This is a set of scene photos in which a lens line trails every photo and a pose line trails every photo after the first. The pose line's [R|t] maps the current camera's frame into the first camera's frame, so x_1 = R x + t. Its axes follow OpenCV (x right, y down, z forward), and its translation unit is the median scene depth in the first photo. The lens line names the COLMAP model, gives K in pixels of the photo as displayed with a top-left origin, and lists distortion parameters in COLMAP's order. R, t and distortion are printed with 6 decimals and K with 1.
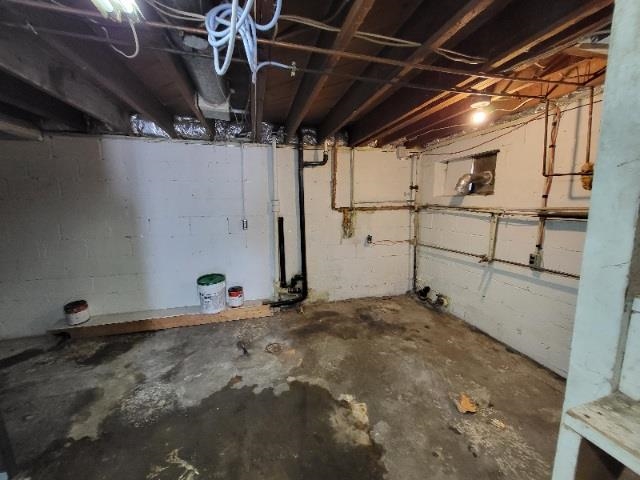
lens RADIAL K [[249.7, 0, 314.4], [0, 249.7, 232.8], [0, 0, 1]] dist [-0.001682, -0.000850]
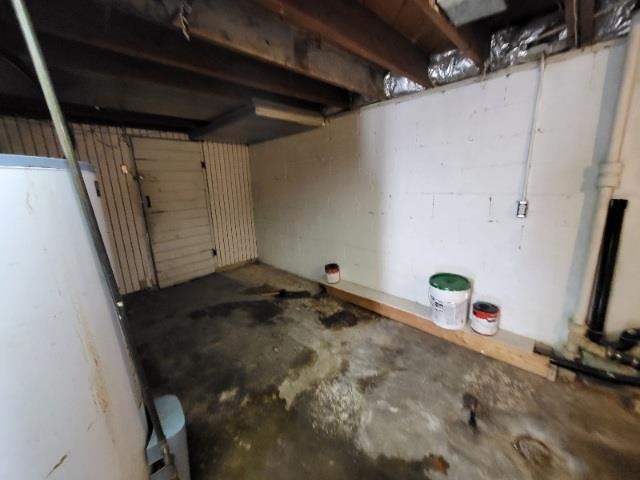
lens RADIAL K [[249.7, 0, 314.4], [0, 249.7, 232.8], [0, 0, 1]] dist [-0.001682, -0.000850]
pose [[0.513506, 0.157818, -0.843448, -0.031109], [-0.067809, 0.987331, 0.143456, -0.033064], [0.855402, -0.016472, 0.517702, 0.322267]]
